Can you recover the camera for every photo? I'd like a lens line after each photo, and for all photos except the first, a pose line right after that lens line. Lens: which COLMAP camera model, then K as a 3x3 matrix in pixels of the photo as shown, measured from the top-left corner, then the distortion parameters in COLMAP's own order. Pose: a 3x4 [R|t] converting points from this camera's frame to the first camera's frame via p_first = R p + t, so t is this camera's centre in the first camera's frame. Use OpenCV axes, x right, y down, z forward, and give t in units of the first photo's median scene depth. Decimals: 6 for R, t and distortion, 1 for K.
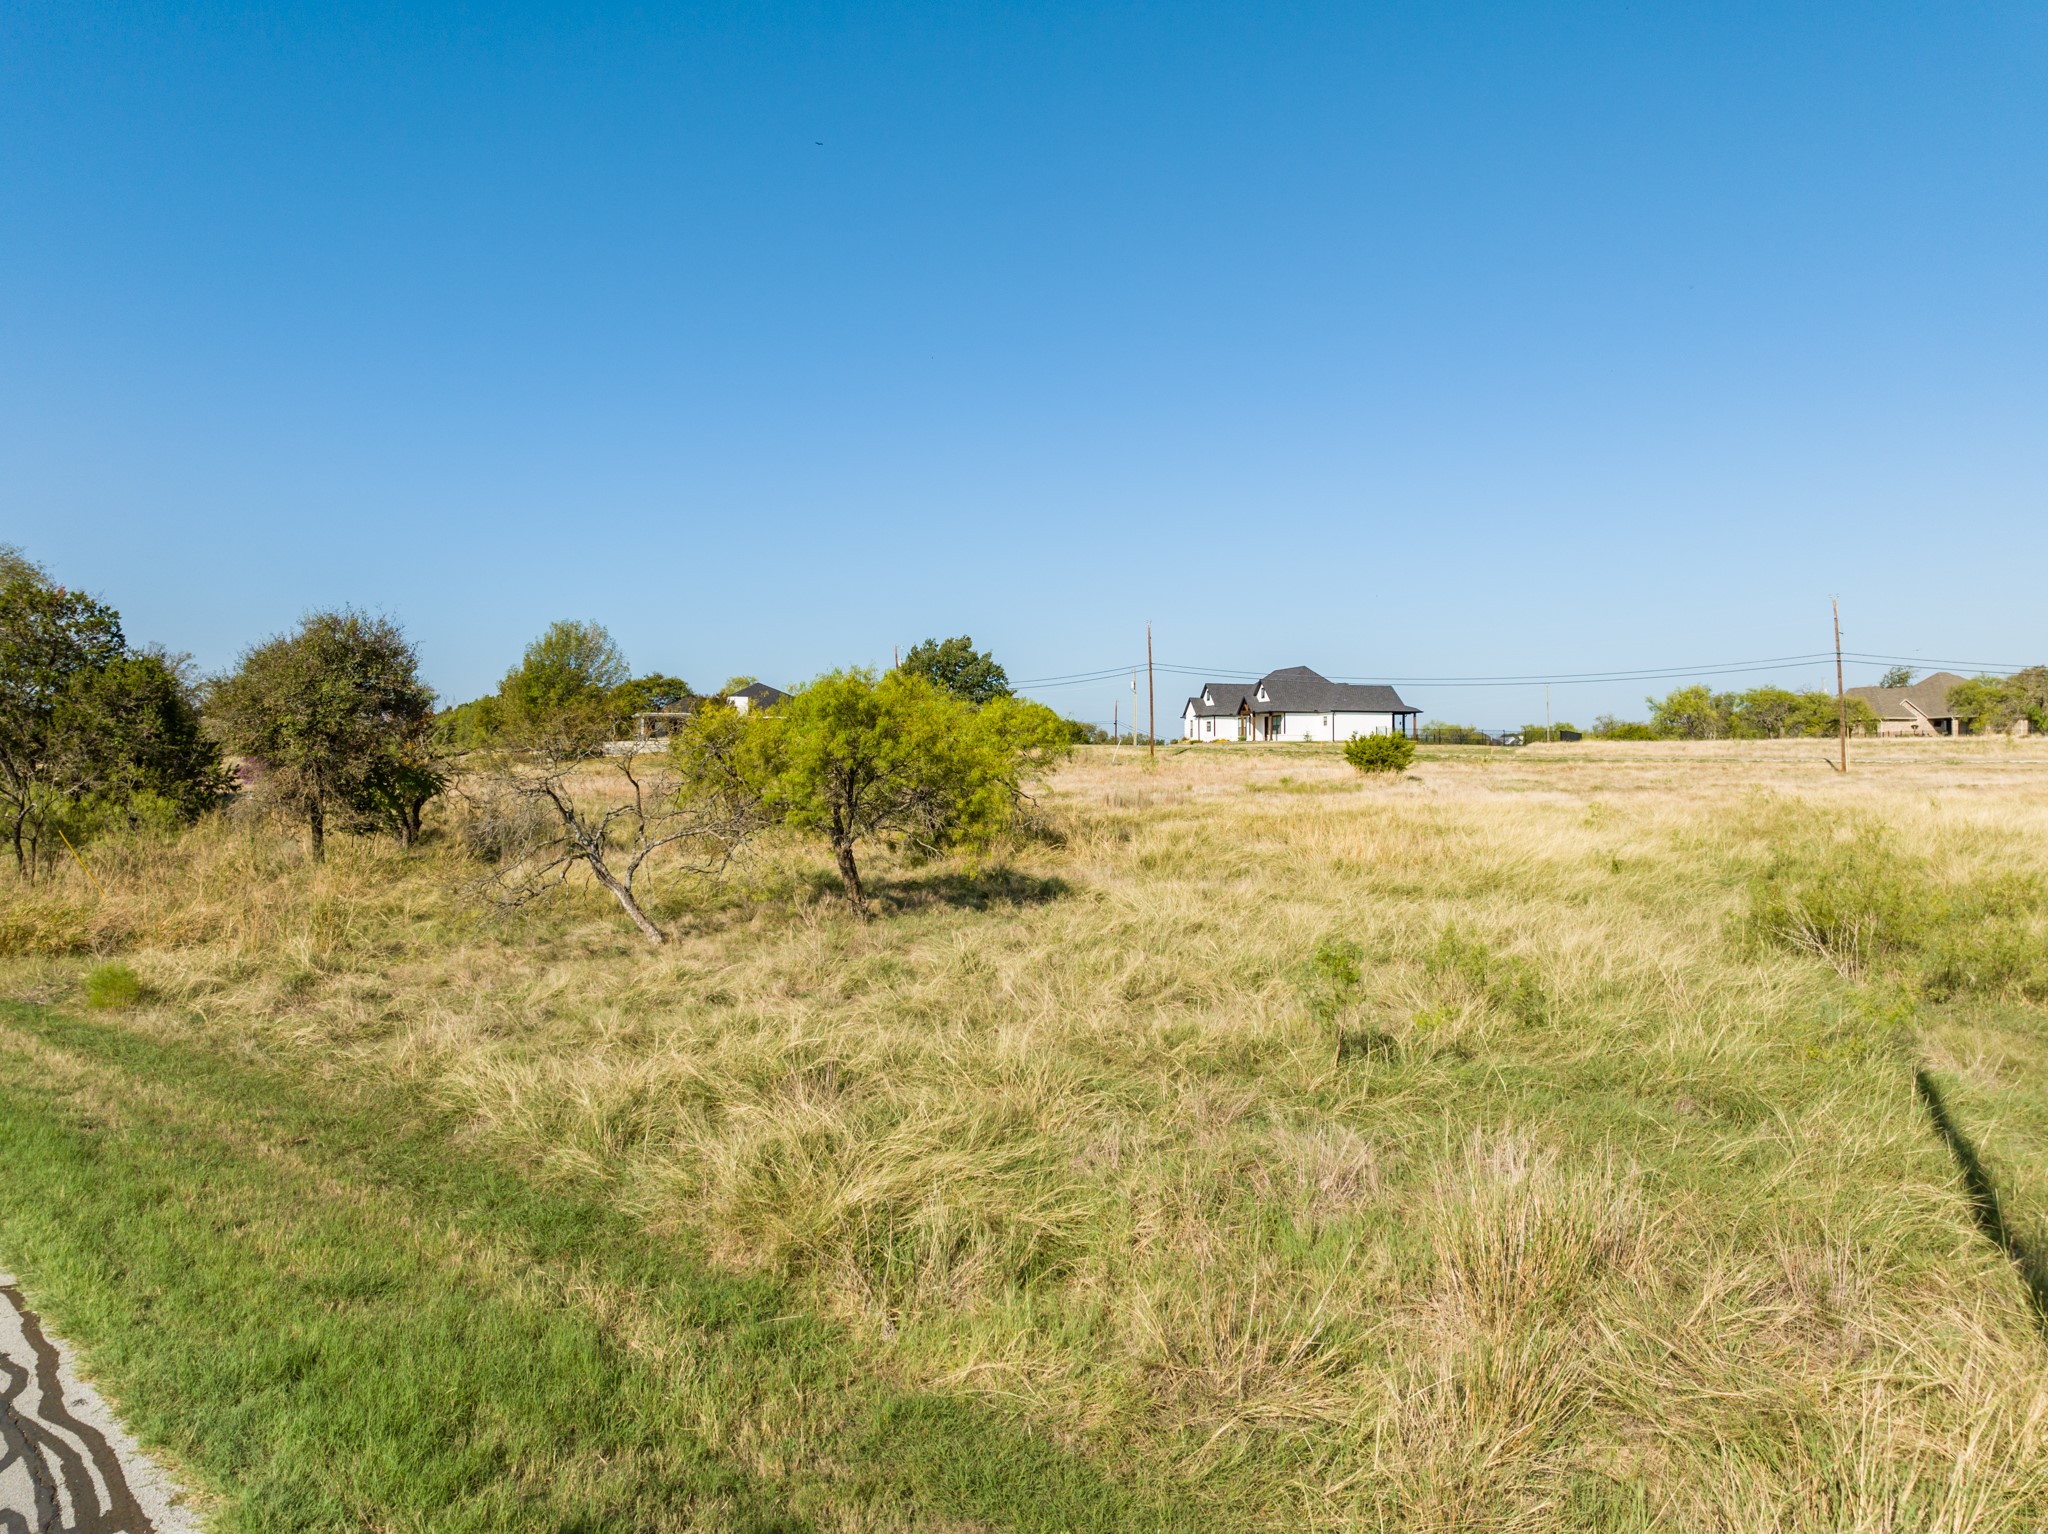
lens RADIAL K [[1456.4, 0, 1024.0], [0, 1456.4, 767.0], [0, 0, 1]] dist [-0.024237, -0.030148]
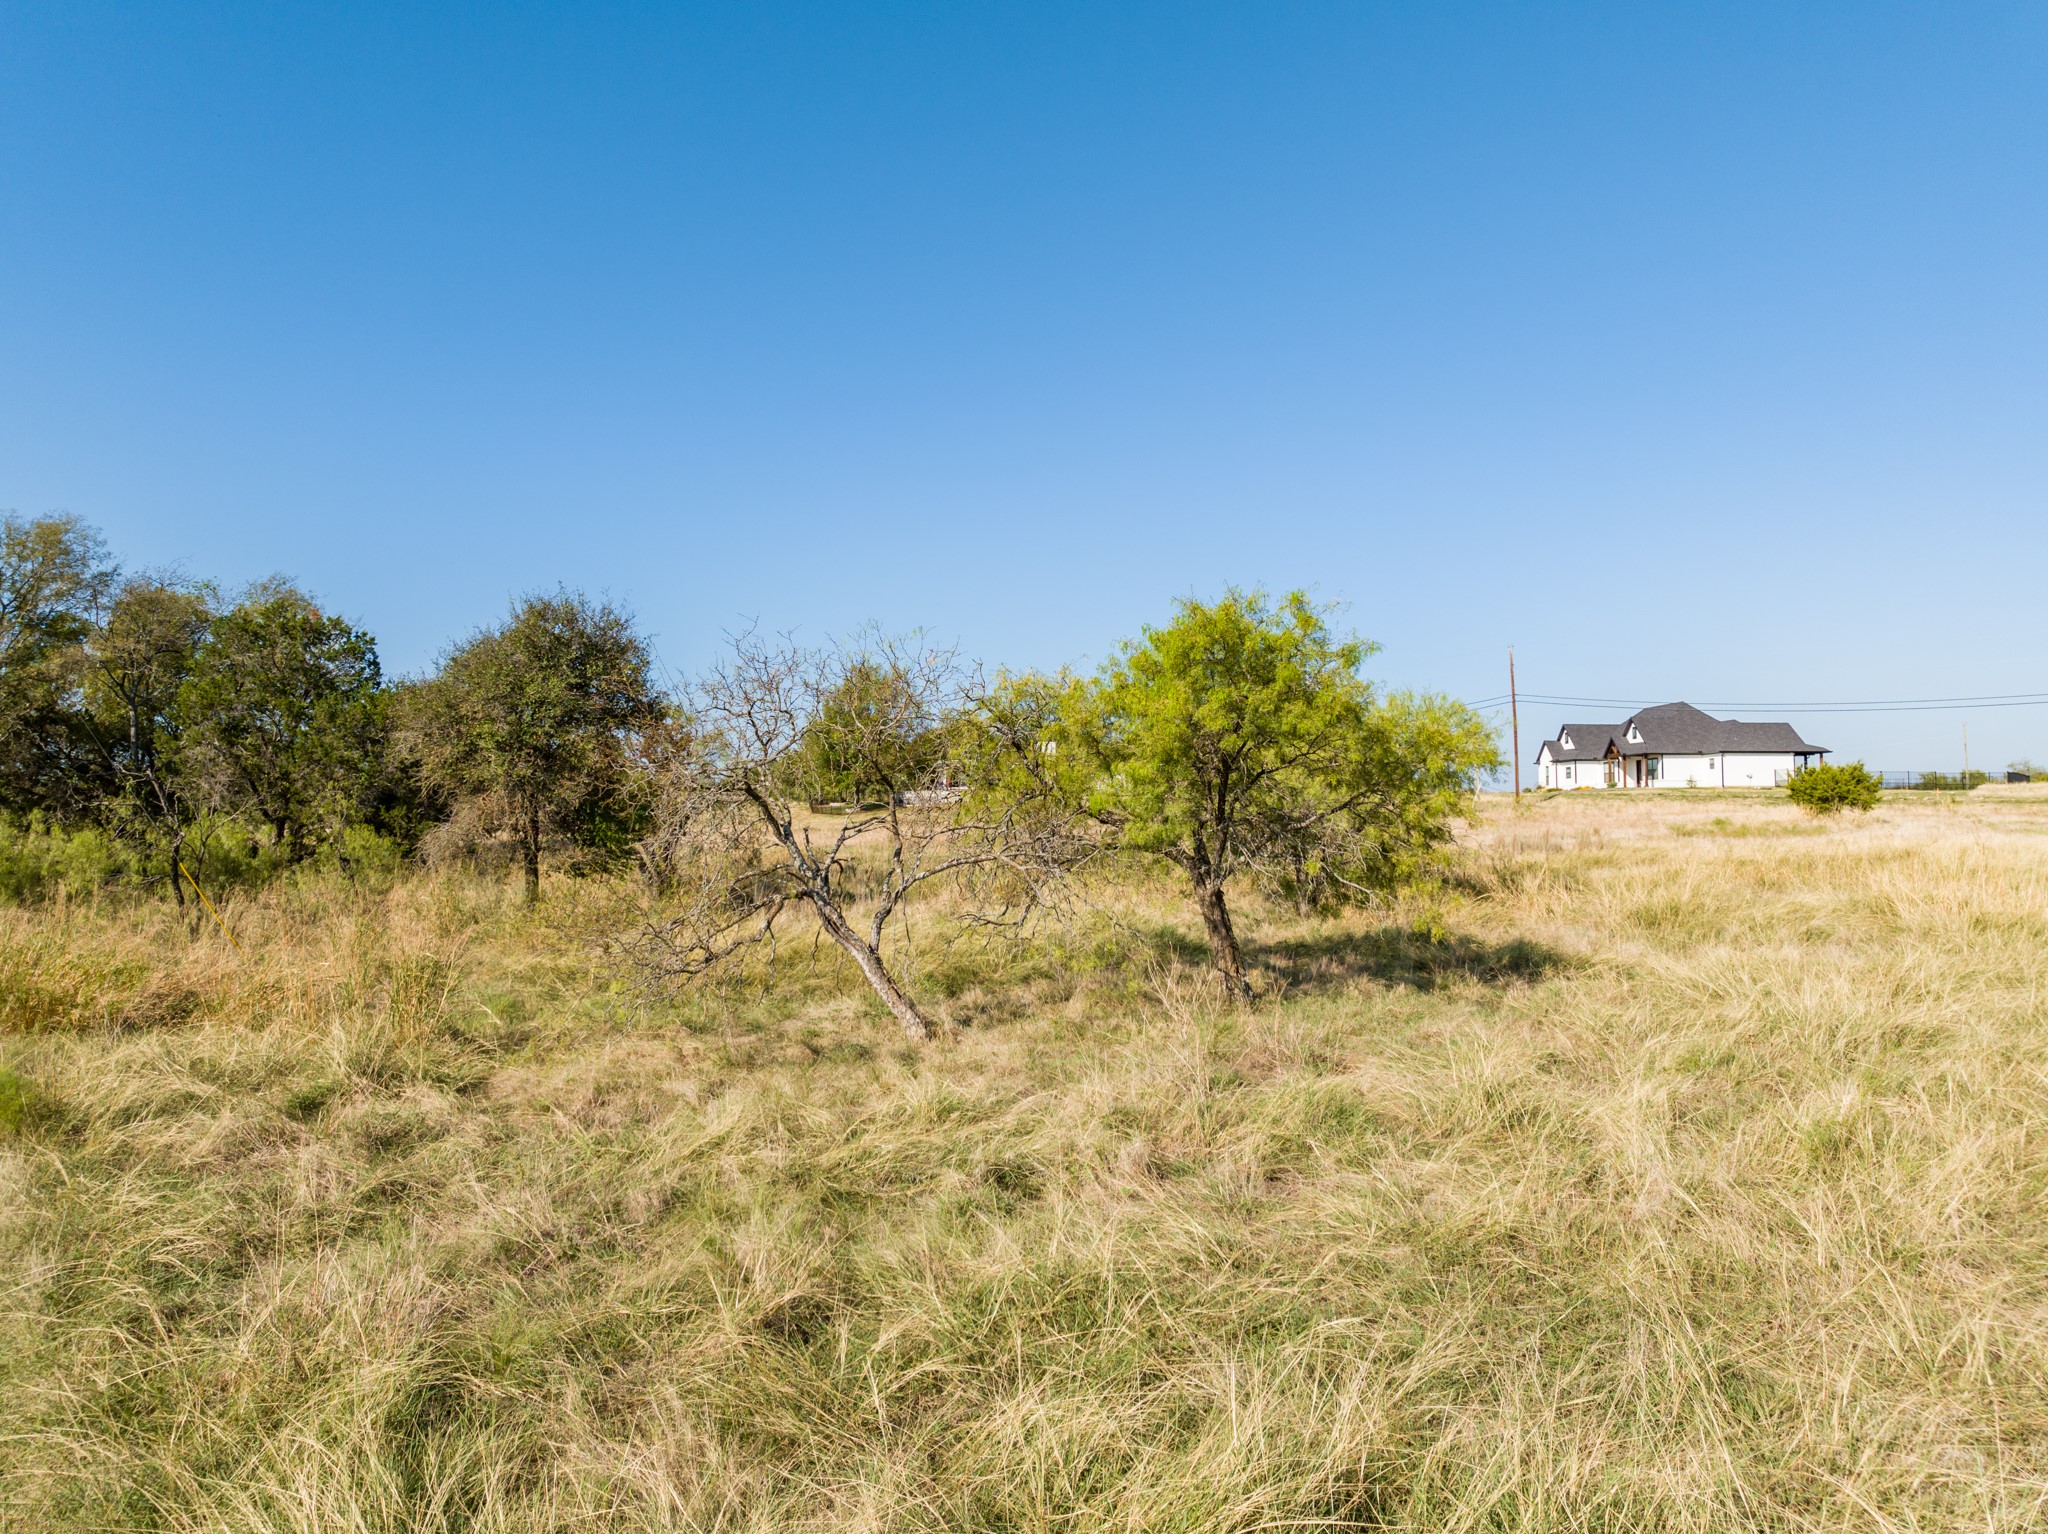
lens RADIAL K [[1456.4, 0, 1024.0], [0, 1456.4, 767.0], [0, 0, 1]] dist [-0.024237, -0.030148]
pose [[0.978330, -0.012323, -0.206682, -0.065235], [0.003393, 0.999047, -0.043506, 0.027268], [0.207022, 0.041862, 0.977440, 0.327524]]
